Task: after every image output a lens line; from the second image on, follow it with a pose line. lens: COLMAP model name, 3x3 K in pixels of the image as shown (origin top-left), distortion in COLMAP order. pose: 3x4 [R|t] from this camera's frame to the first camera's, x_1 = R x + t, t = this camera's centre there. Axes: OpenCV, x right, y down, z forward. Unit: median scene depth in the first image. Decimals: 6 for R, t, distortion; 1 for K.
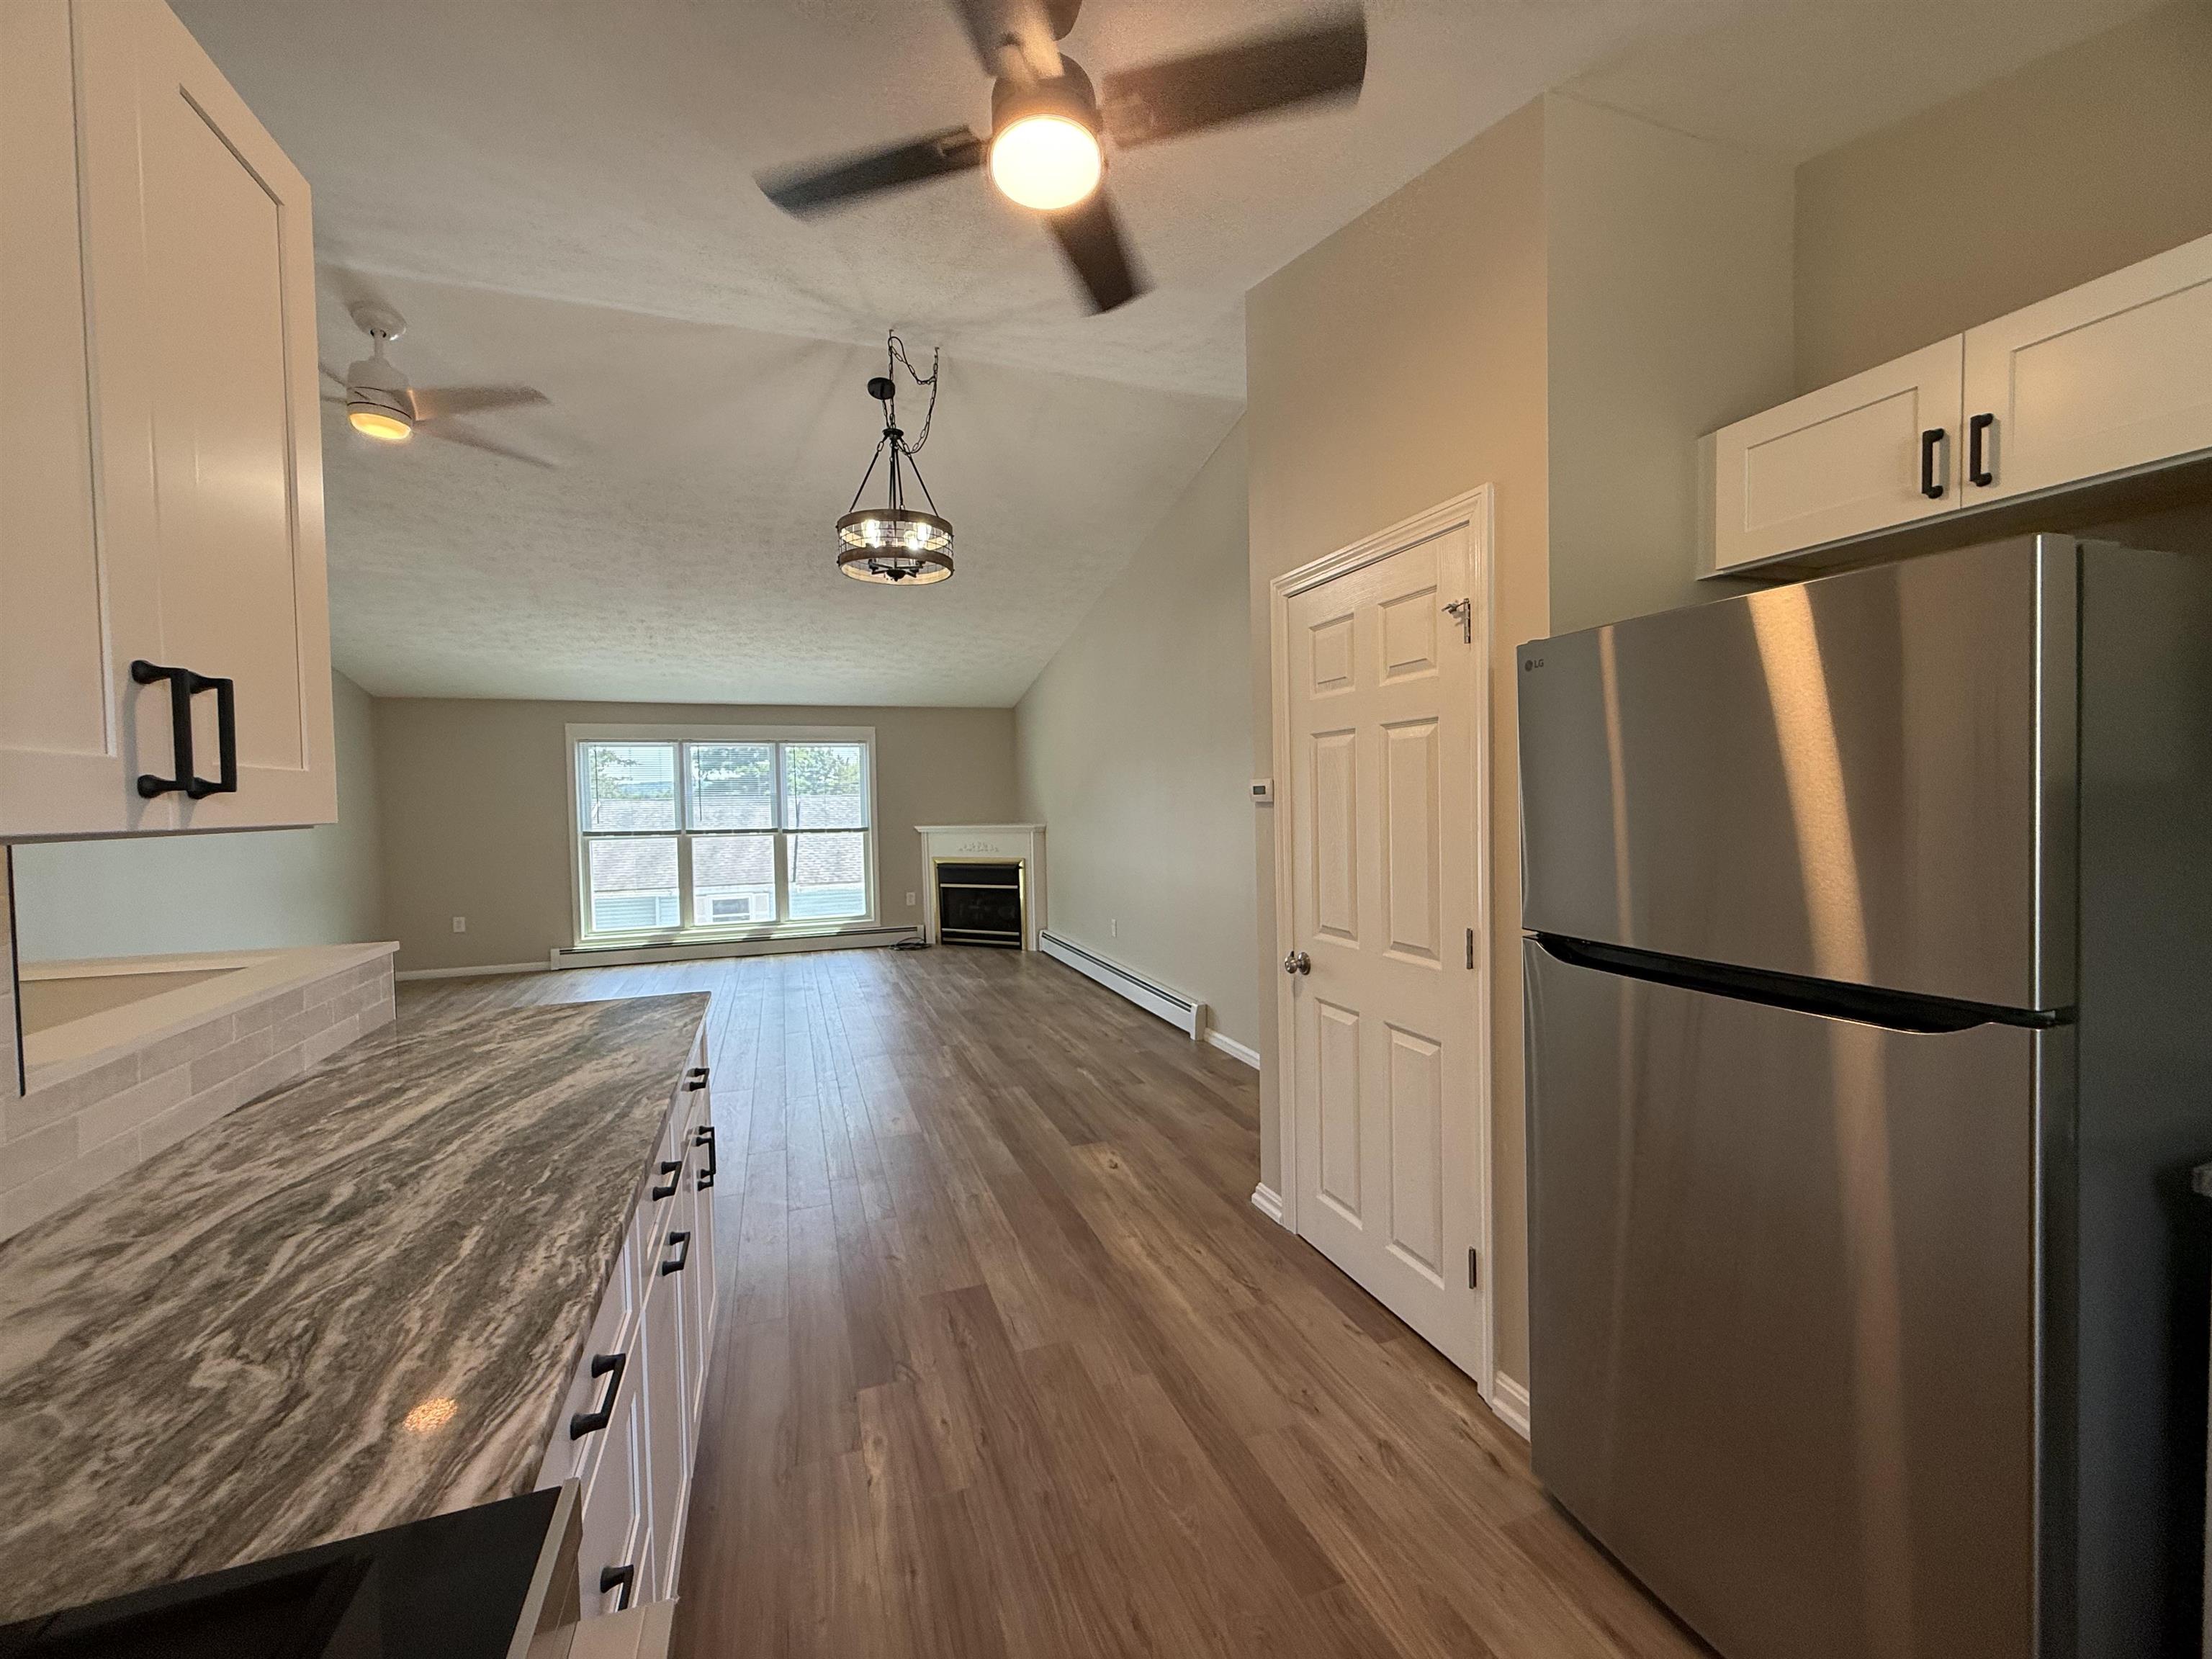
lens RADIAL K [[878.9, 0, 1098.6], [0, 878.9, 825.1], [0, 0, 1]] dist [0.001083, 0.000250]
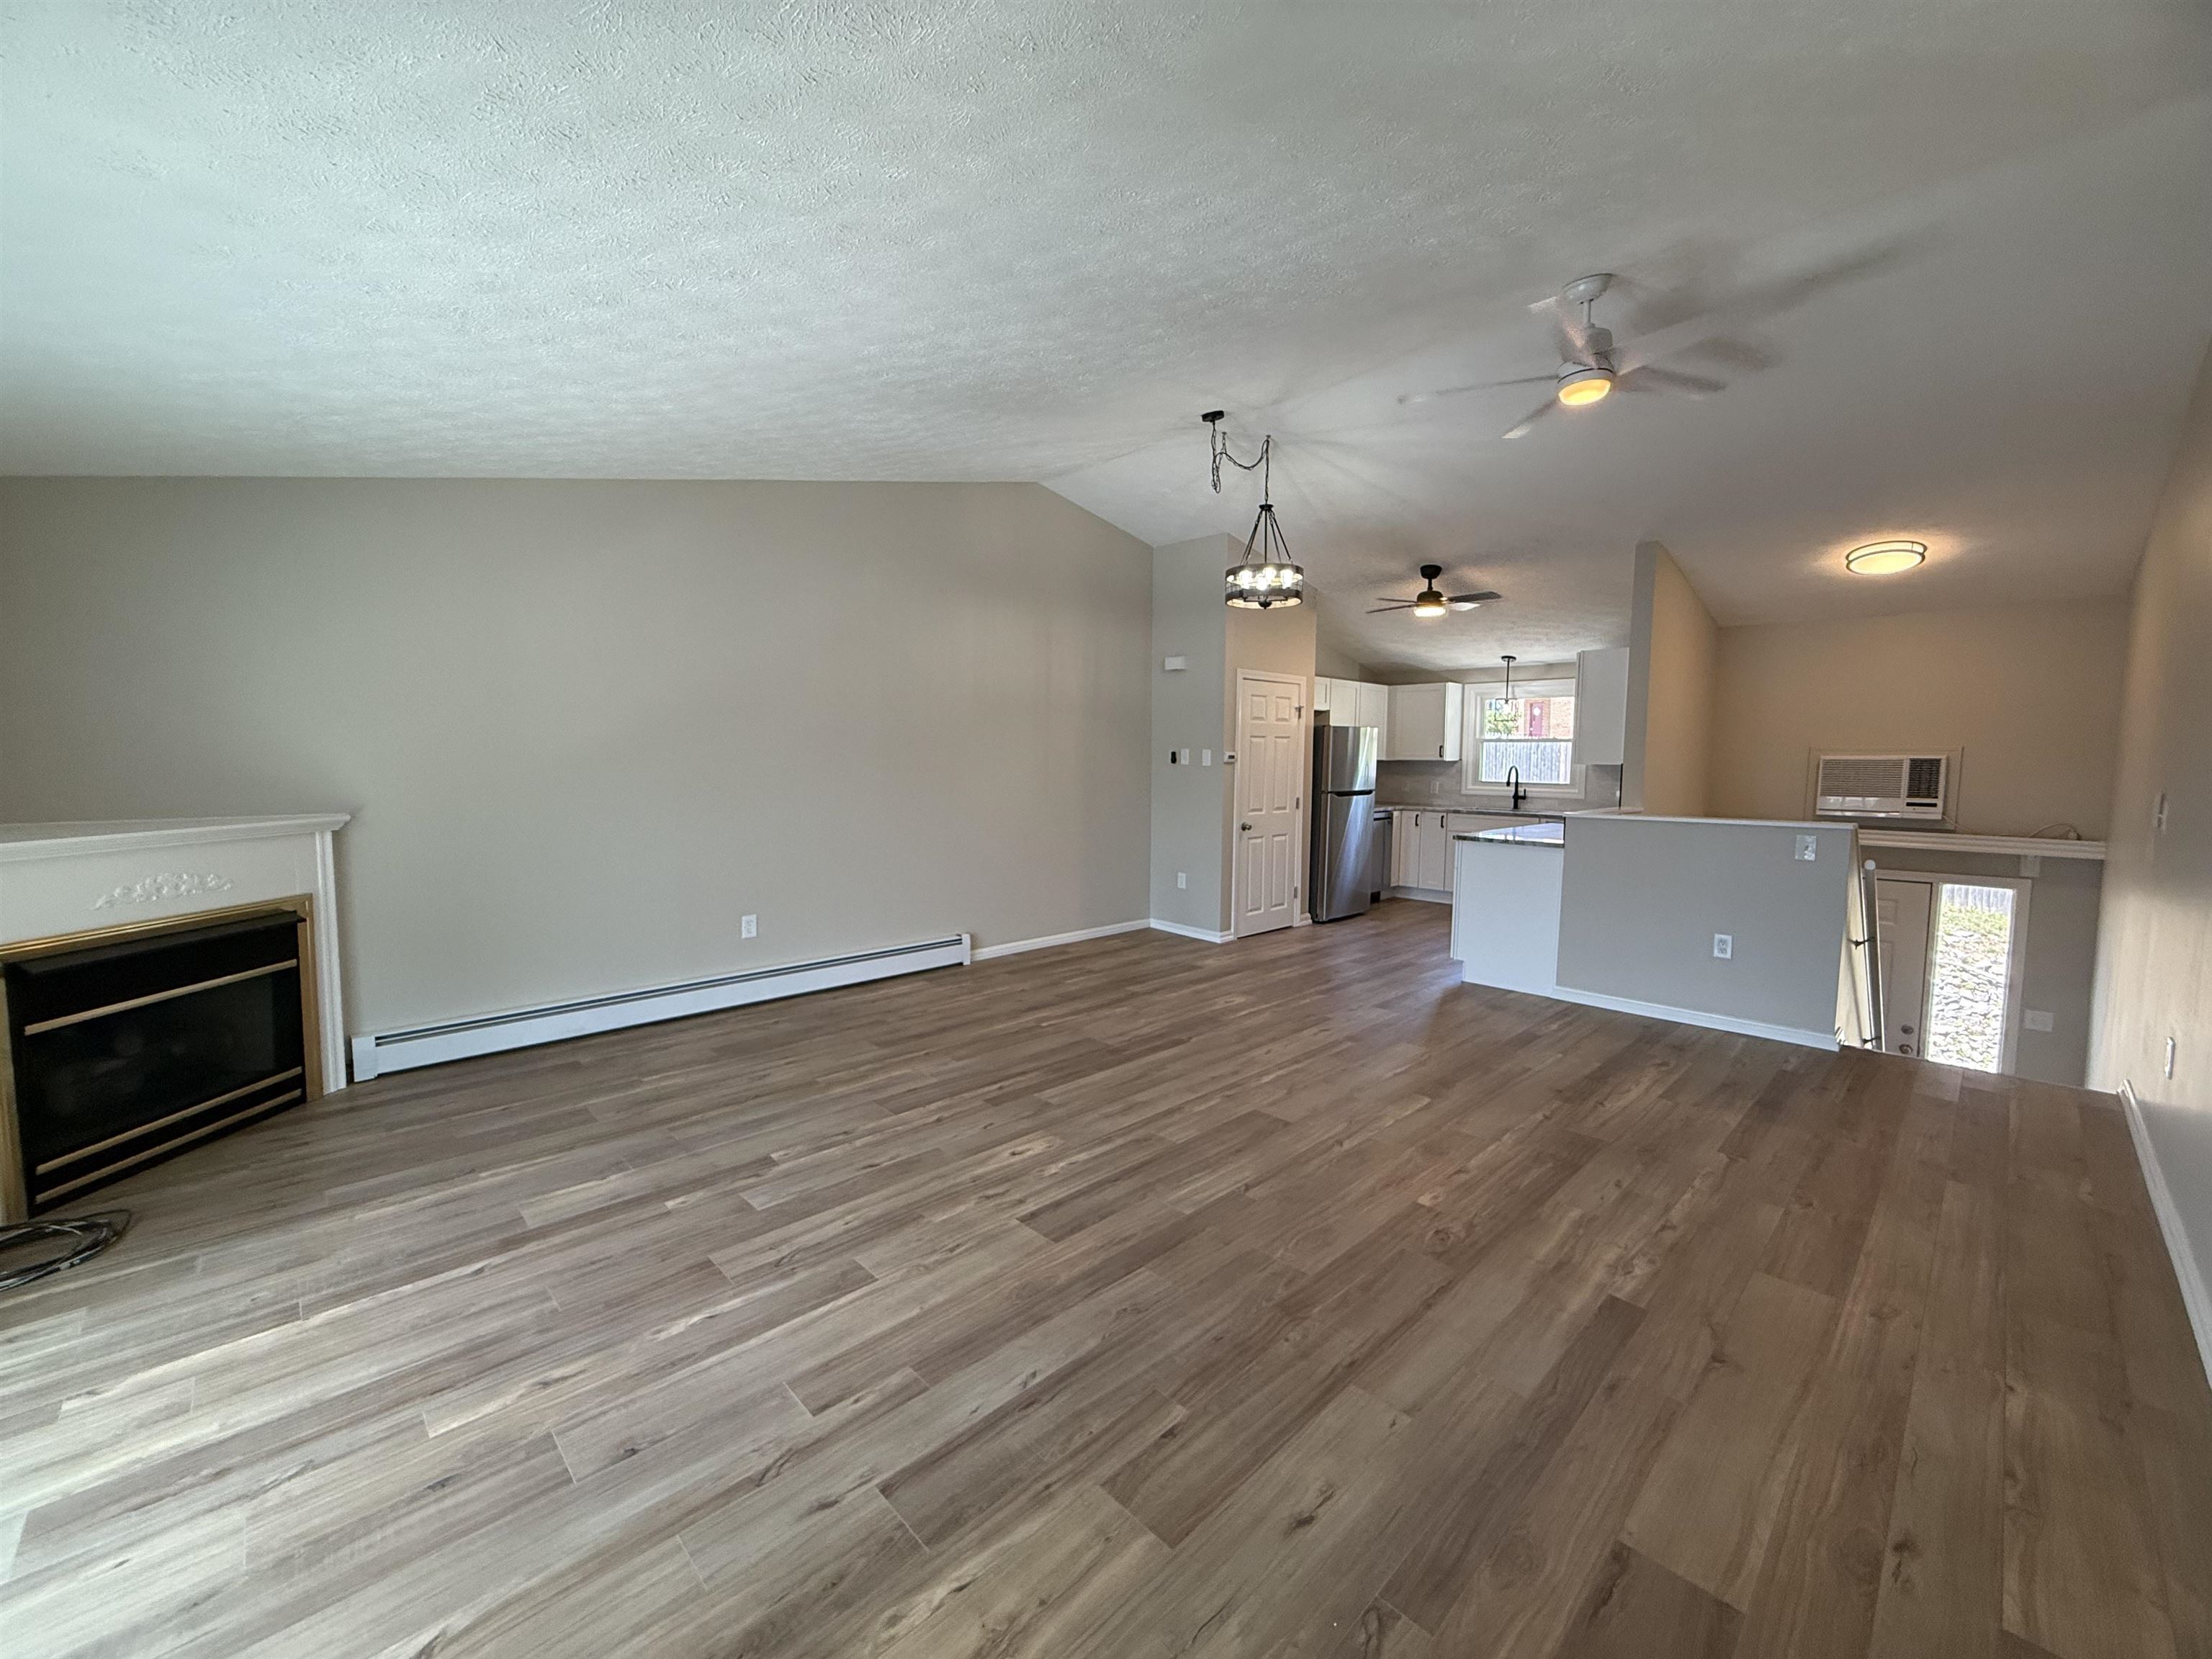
lens RADIAL K [[878.9, 0, 1098.6], [0, 878.9, 825.1], [0, 0, 1]] dist [0.001083, 0.000250]
pose [[-0.406433, -0.056768, 0.911915, -2.561849], [0.029895, 0.996707, 0.075370, -0.068778], [-0.913192, 0.057894, -0.403397, 3.237328]]
